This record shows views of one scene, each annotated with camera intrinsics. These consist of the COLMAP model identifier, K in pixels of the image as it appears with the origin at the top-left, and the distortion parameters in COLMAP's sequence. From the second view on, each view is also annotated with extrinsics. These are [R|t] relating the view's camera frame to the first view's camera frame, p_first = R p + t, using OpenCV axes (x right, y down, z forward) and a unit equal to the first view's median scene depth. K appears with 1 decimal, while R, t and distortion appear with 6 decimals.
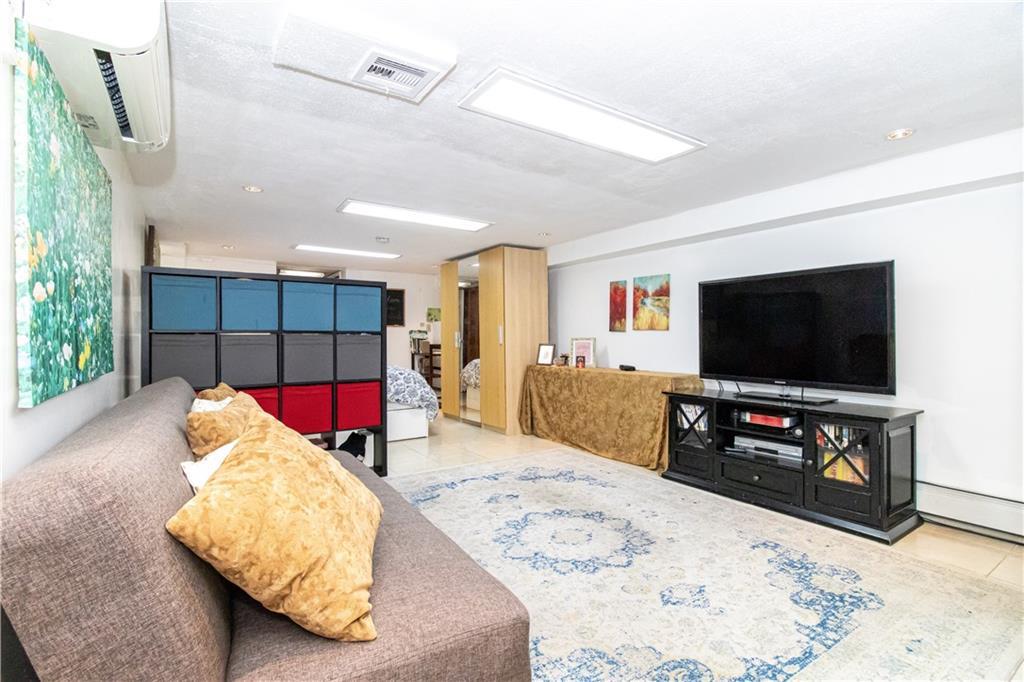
lens RADIAL K [[492.8, 0, 516.4], [0, 492.8, 338.9], [0, 0, 1]] dist [-0.002410, -0.001703]
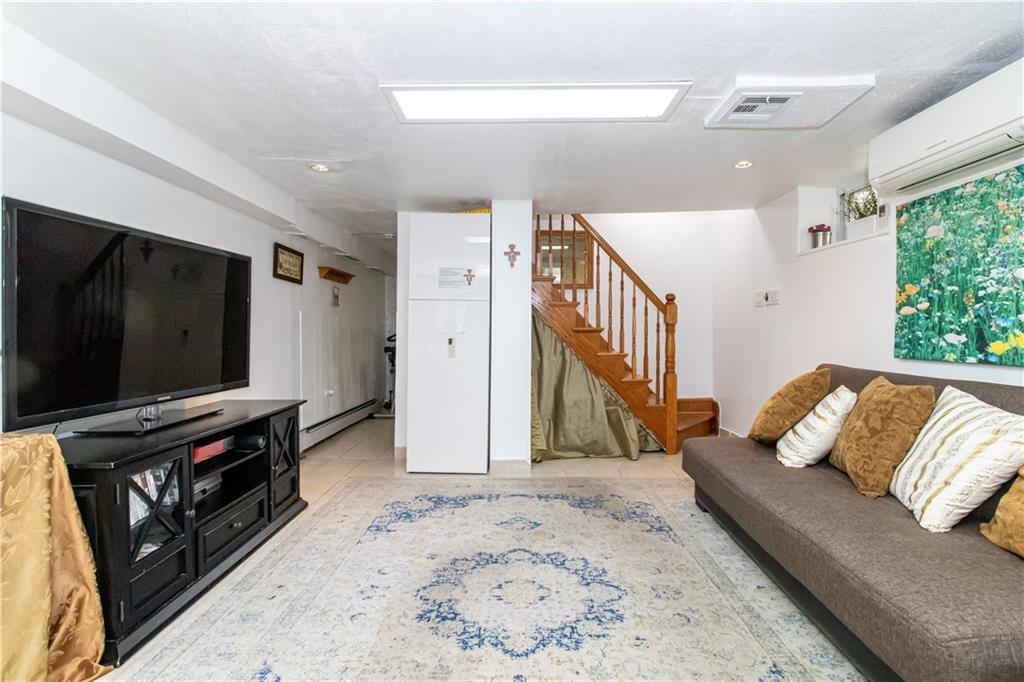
lens RADIAL K [[492.8, 0, 516.6], [0, 492.8, 335.3], [0, 0, 1]] dist [-0.002410, -0.001703]
pose [[-0.830094, -0.005547, 0.557595, -0.339380], [0.003220, 0.999886, 0.014740, -0.008166], [-0.557614, 0.014031, -0.829982, 1.814145]]
